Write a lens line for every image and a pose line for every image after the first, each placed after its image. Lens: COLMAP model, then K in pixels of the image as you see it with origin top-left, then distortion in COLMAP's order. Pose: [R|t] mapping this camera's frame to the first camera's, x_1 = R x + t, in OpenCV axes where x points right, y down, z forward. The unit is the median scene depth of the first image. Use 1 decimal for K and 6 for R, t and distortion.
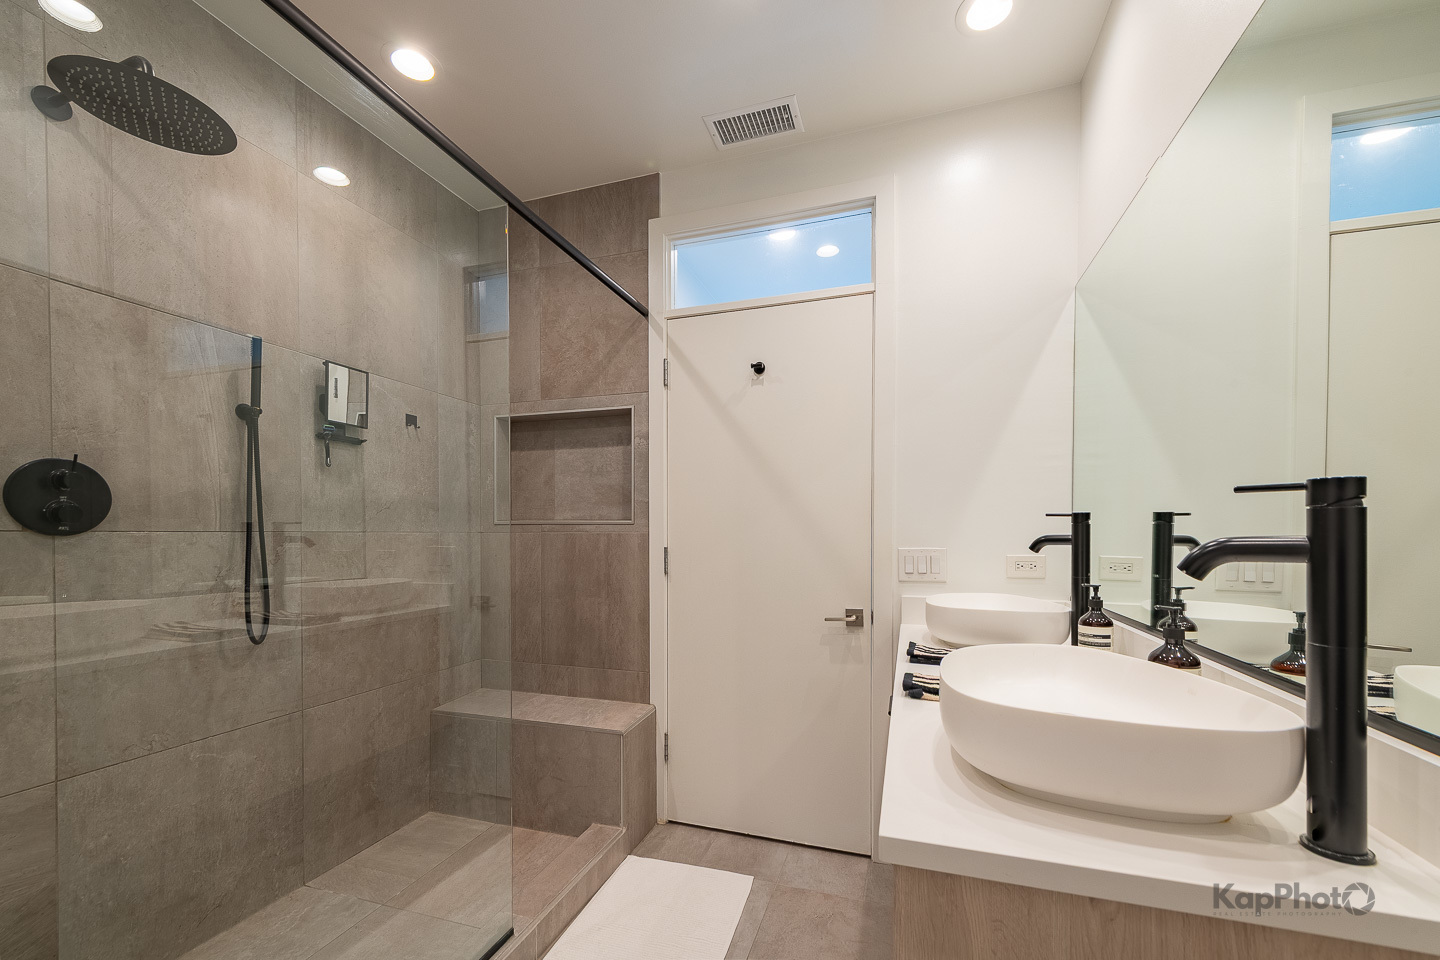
lens RADIAL K [[576.5, 0, 662.4], [0, 576.5, 541.0], [0, 0, 1]] dist [0.009082, -0.002167]
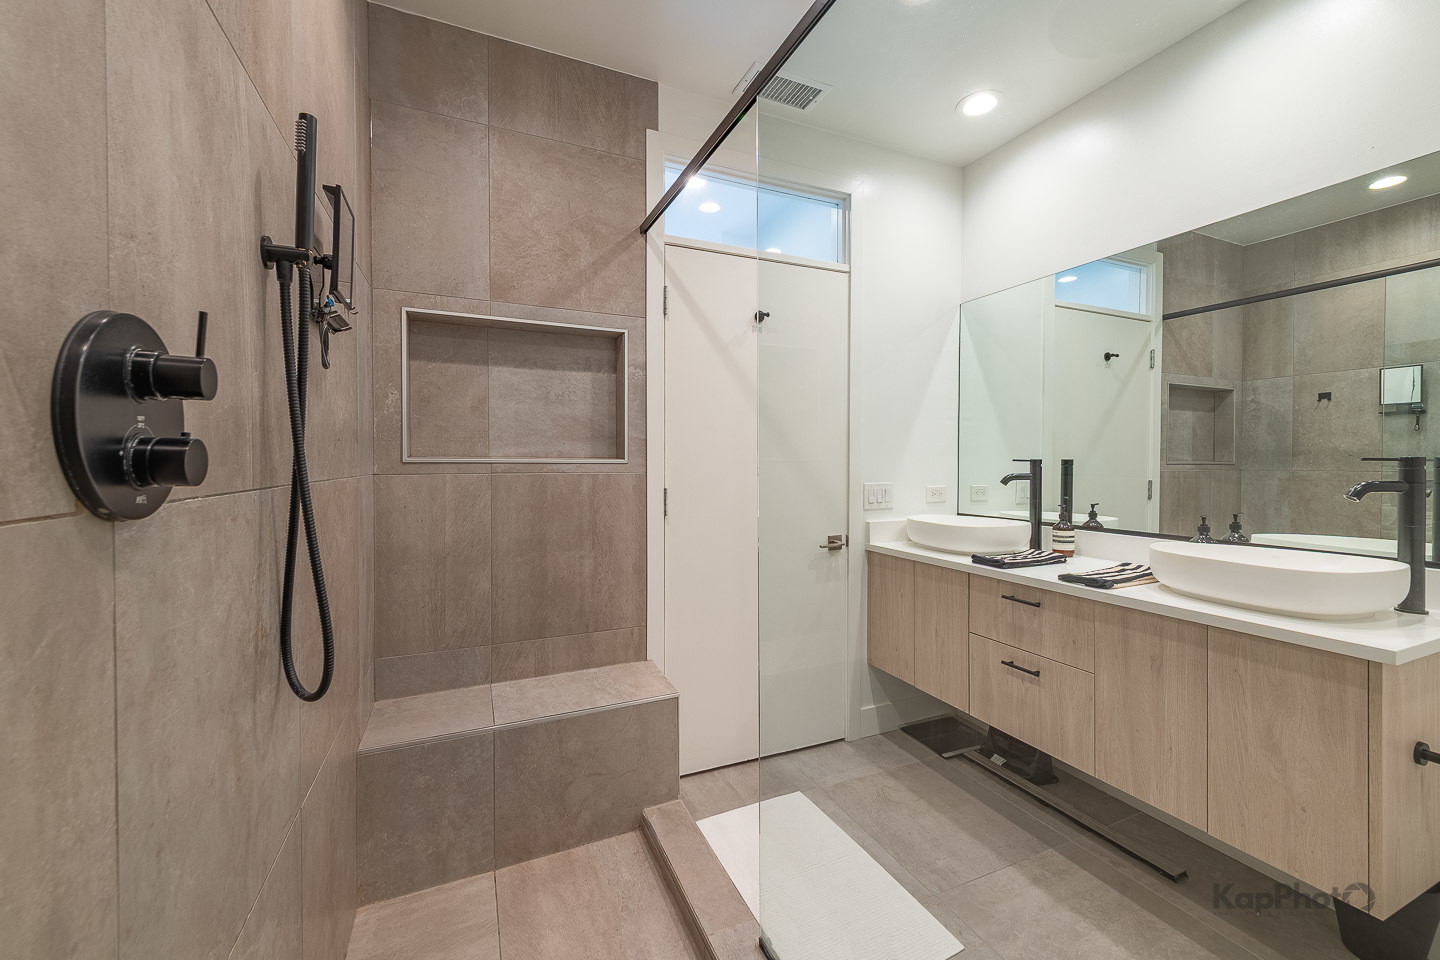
lens RADIAL K [[576.5, 0, 717.8], [0, 576.5, 471.8], [0, 0, 1]] dist [0.009082, -0.002167]
pose [[0.729725, -0.013370, 0.683610, -0.554483], [0.011727, 0.999906, 0.007038, -0.020523], [-0.683640, 0.002881, 0.729814, 0.253682]]
